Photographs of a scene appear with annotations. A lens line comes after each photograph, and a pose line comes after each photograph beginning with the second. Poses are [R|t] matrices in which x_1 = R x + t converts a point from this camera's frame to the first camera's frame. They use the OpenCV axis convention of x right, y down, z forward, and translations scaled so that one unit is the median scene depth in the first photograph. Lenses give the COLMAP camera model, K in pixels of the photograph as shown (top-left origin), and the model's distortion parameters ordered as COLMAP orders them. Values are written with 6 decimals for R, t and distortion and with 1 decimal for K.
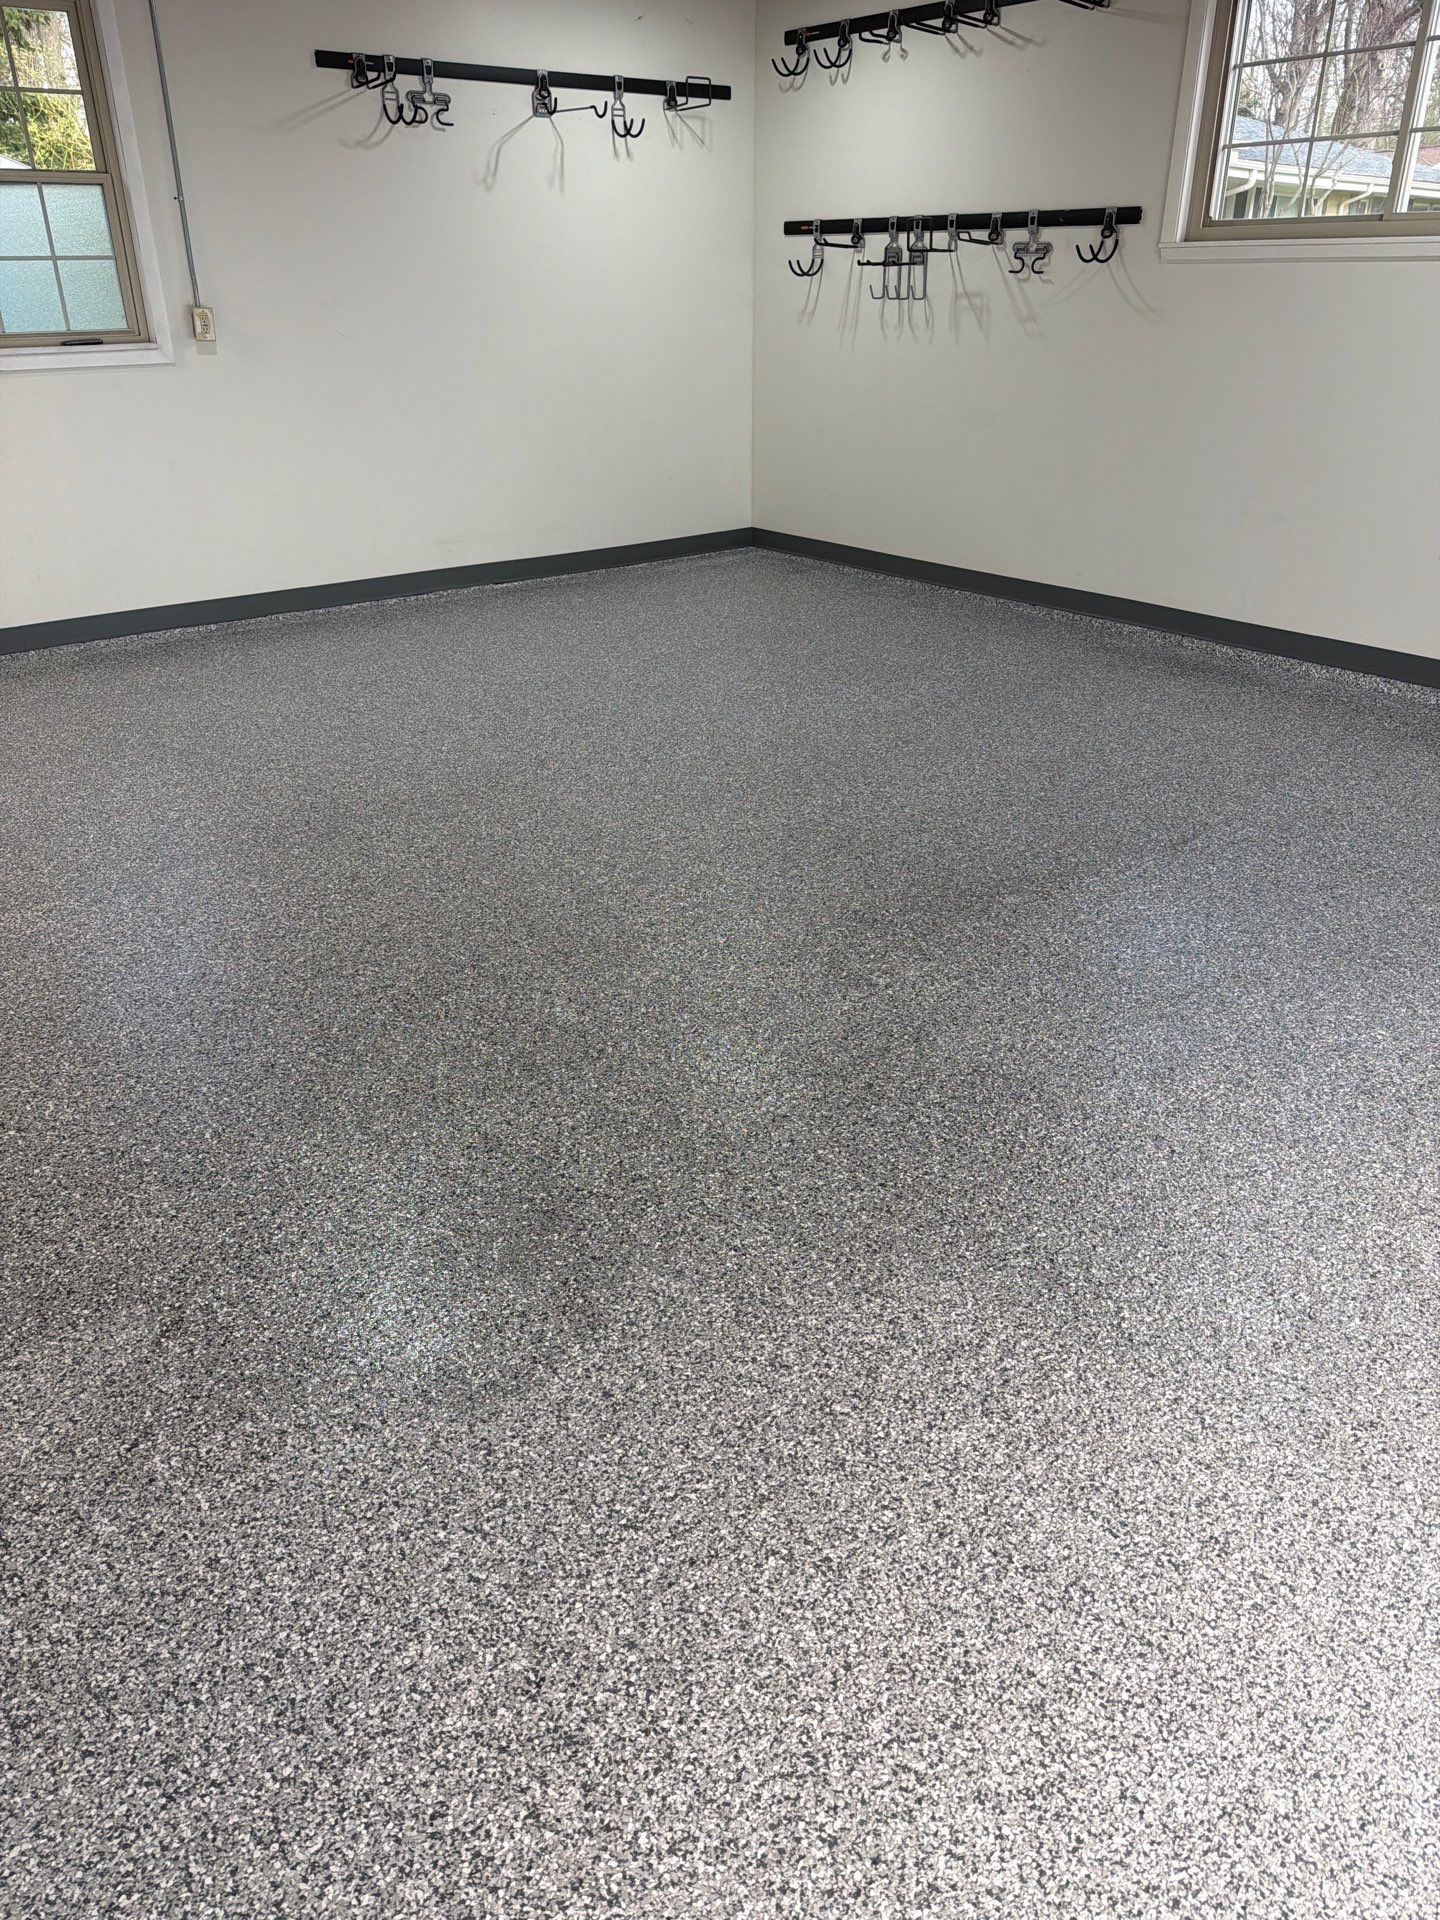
lens RADIAL K [[1372.4, 0, 708.6], [0, 1372.4, 949.4], [0, 0, 1]] dist [0.034372, -0.037833]
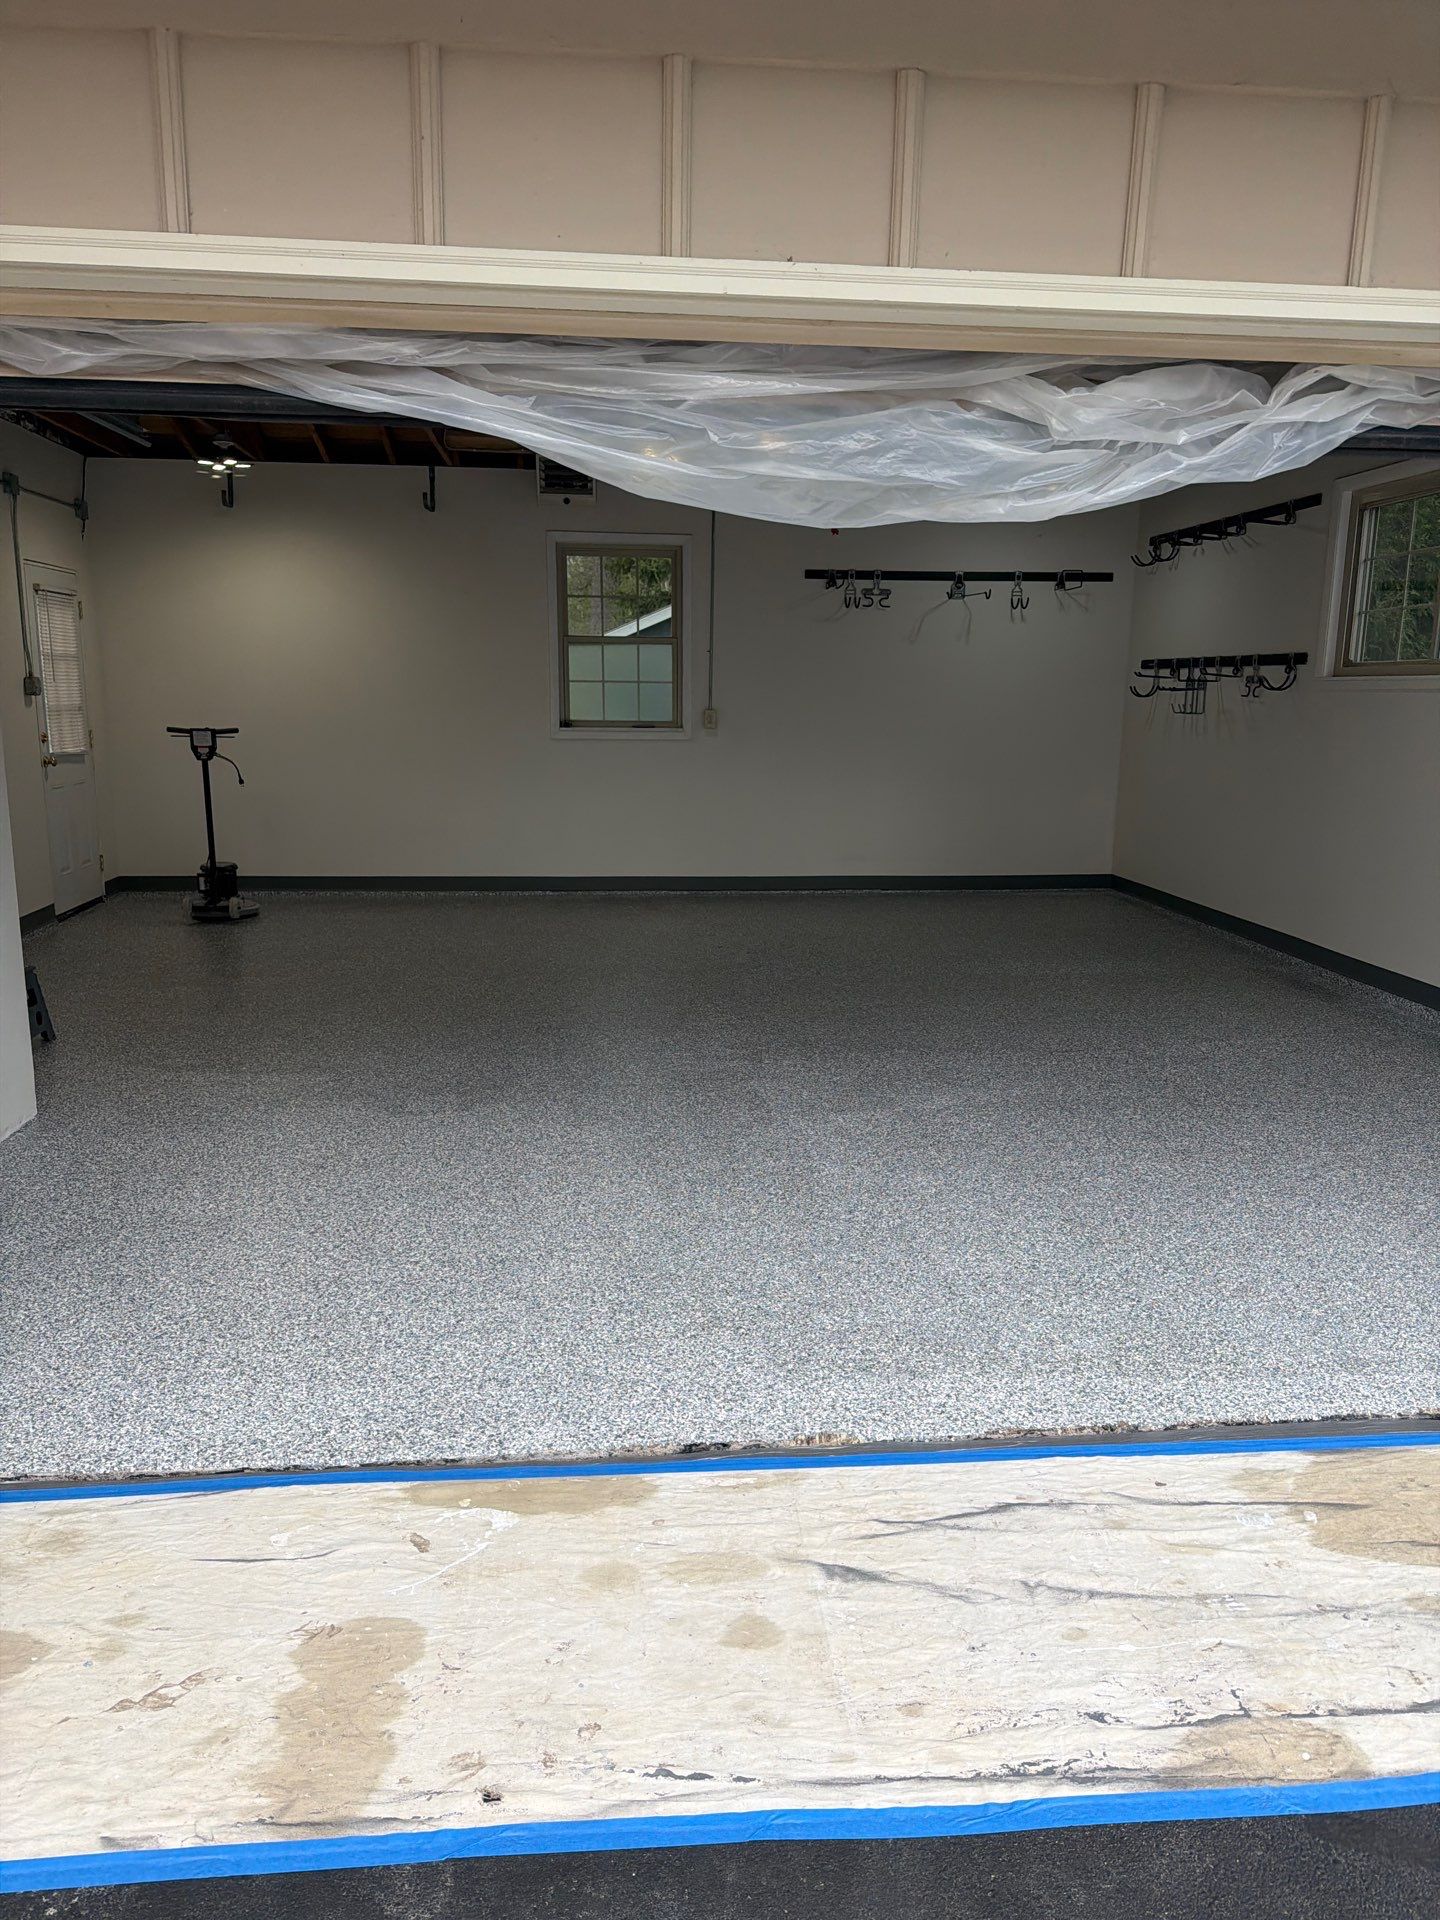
lens RADIAL K [[1336.4, 0, 714.0], [0, 1336.4, 987.4], [0, 0, 1]] dist [0.059381, -0.085304]
pose [[0.840366, 0.129081, -0.526425, 0.509310], [-0.250761, 0.953627, -0.166474, 0.124484], [0.480525, 0.271906, 0.833764, -0.257085]]
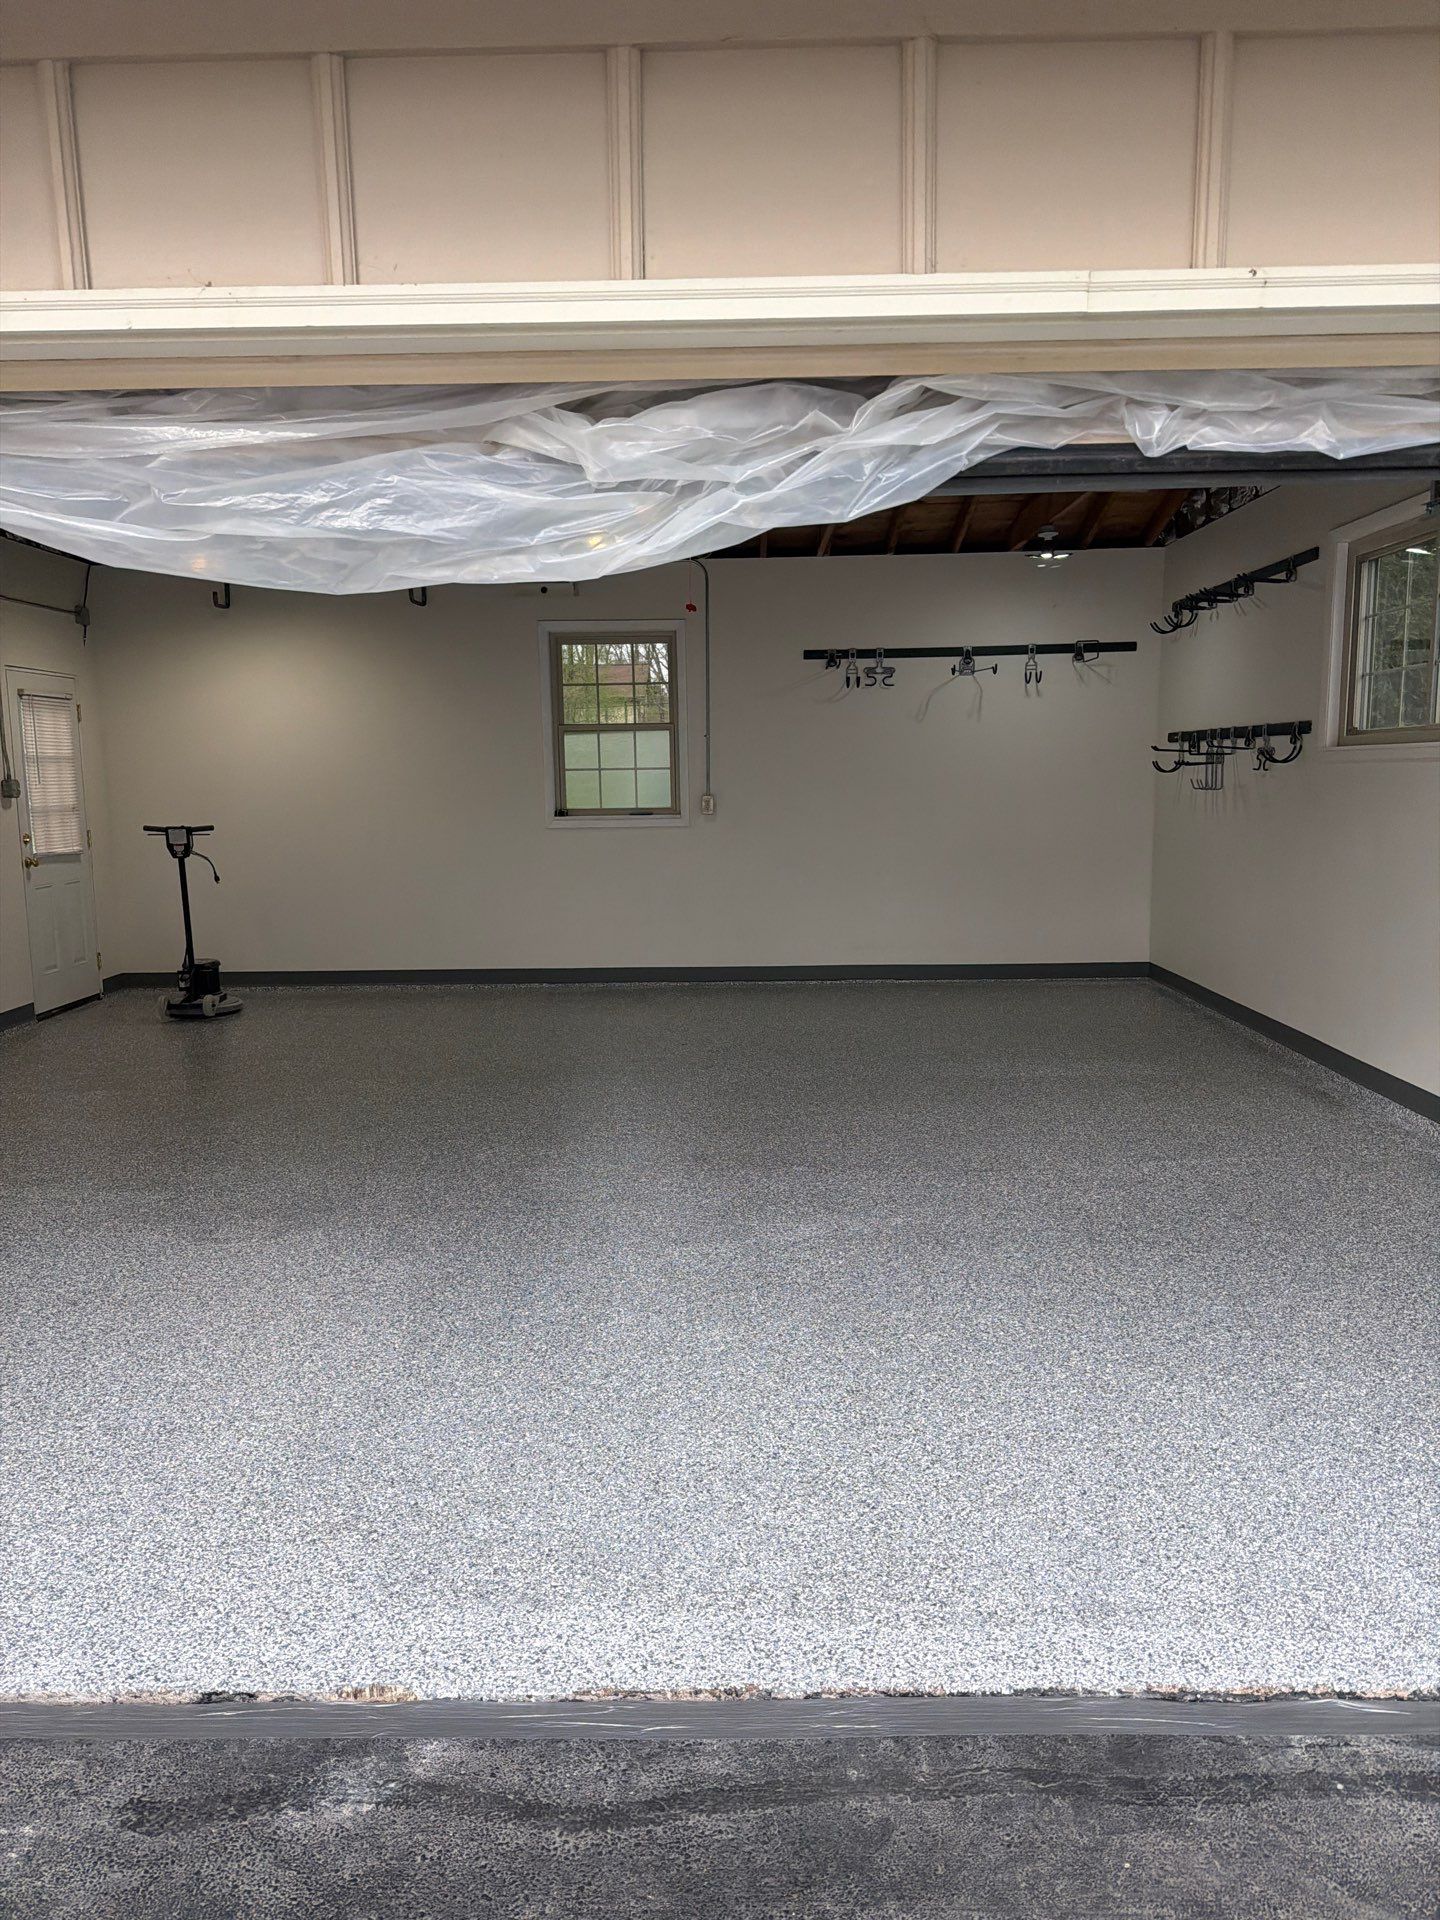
lens RADIAL K [[1336.4, 0, 723.7], [0, 1336.4, 979.9], [0, 0, 1]] dist [0.059381, -0.085304]
pose [[0.774461, 0.089256, -0.626294, 0.613062], [-0.269181, 0.942400, -0.198556, 0.046010], [0.572497, 0.322360, 0.753878, -0.102252]]
